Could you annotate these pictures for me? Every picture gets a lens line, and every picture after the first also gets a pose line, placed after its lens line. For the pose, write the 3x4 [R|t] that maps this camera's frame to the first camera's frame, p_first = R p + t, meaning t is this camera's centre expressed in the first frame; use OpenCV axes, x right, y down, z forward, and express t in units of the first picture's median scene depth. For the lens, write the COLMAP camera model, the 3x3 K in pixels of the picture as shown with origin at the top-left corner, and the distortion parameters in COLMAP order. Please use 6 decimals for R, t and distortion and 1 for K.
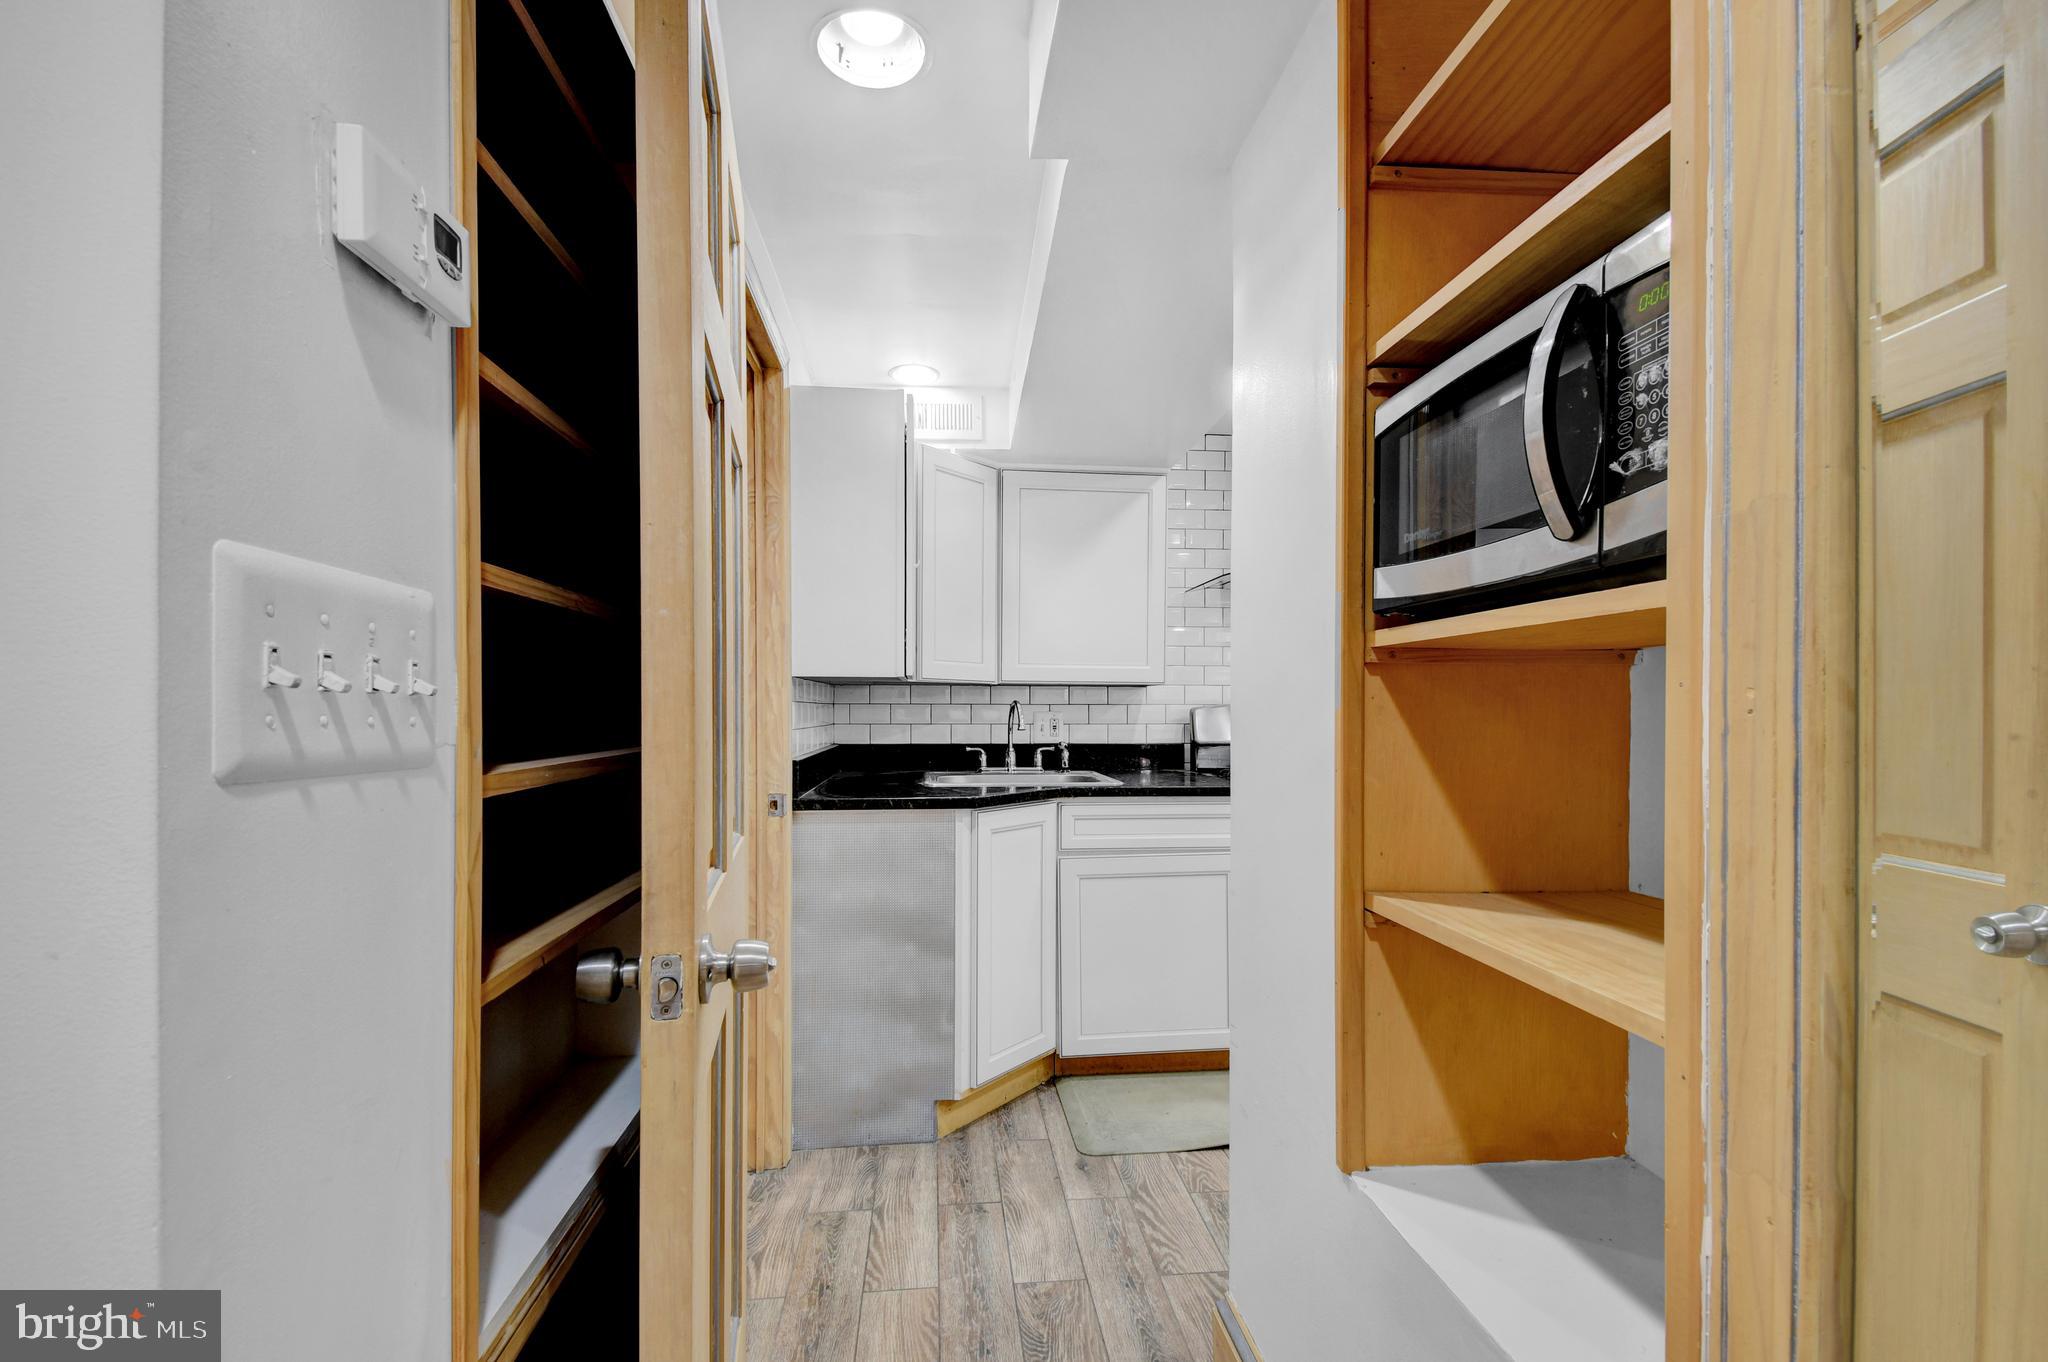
lens RADIAL K [[914.7, 0, 1021.2], [0, 914.7, 699.8], [0, 0, 1]] dist [0.029120, -0.000379]
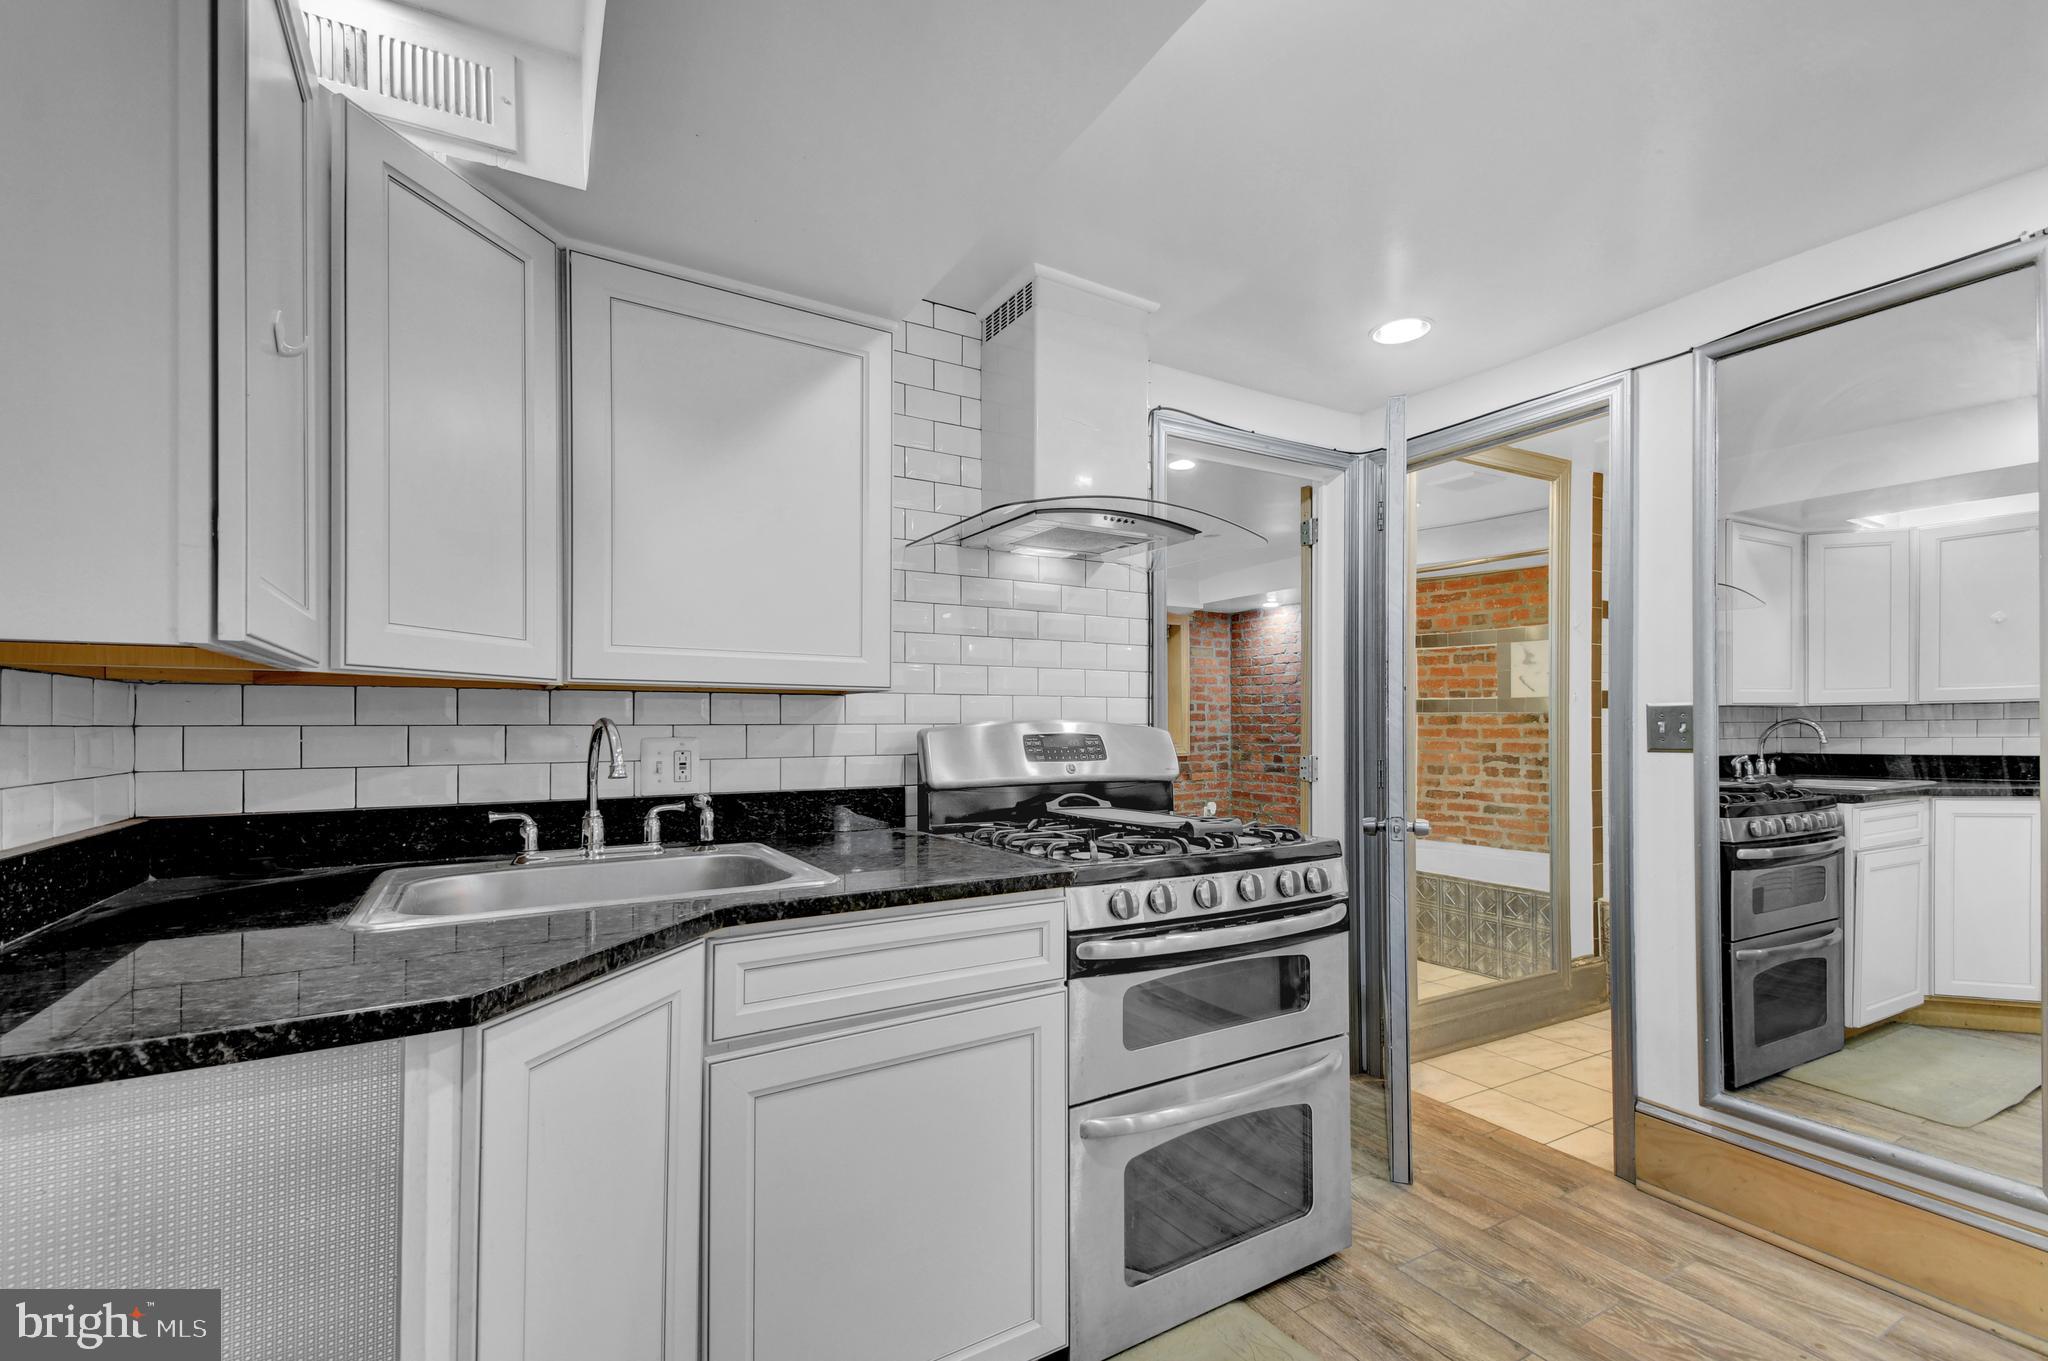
lens RADIAL K [[914.7, 0, 1069.0], [0, 914.7, 713.1], [0, 0, 1]] dist [0.029120, -0.000379]
pose [[0.896053, 0.001845, 0.443944, -0.001729], [0.000742, 0.999984, -0.005652, 0.001324], [-0.443947, 0.005393, 0.896037, 0.406950]]
